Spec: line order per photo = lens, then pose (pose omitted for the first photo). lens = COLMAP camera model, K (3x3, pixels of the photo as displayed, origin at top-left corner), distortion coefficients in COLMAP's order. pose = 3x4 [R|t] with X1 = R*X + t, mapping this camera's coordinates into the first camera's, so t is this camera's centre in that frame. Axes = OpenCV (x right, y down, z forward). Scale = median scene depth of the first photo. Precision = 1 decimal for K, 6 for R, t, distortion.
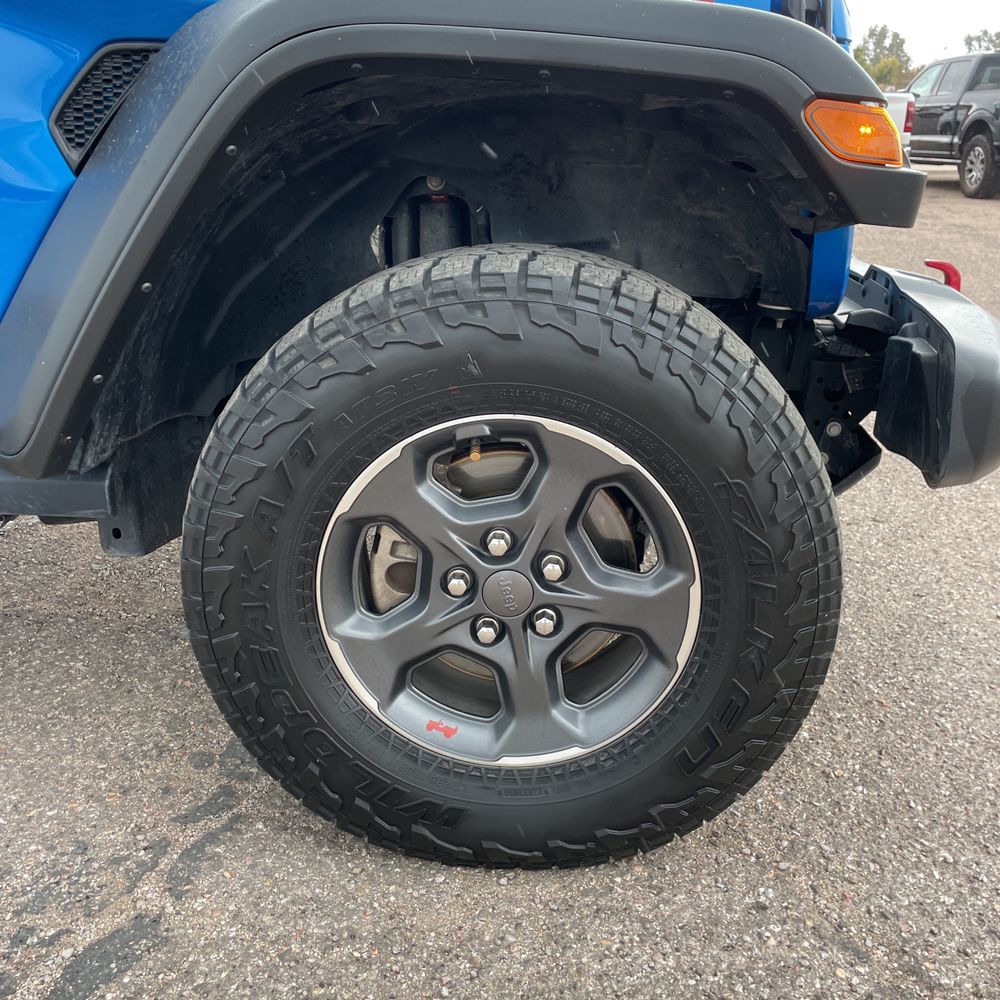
lens RADIAL K [[997.2, 0, 496.0], [0, 997.2, 504.0], [0, 0, 1]] dist [0.090163, -0.111221]
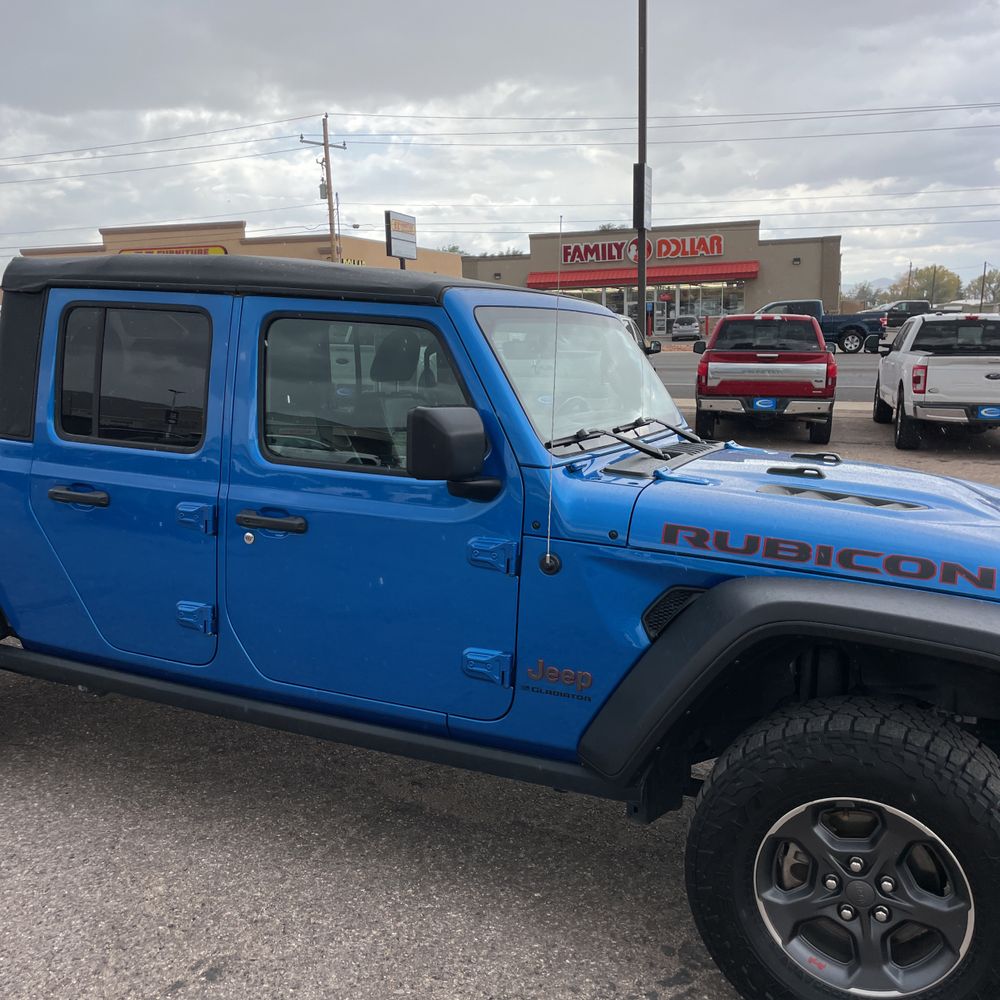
lens RADIAL K [[997.2, 0, 496.0], [0, 997.2, 504.0], [0, 0, 1]] dist [0.090163, -0.111221]
pose [[0.935846, 0.059376, -0.347371, -0.009913], [-0.123795, 0.978274, -0.166298, -0.215656], [0.329949, 0.198632, 0.922864, -1.070739]]
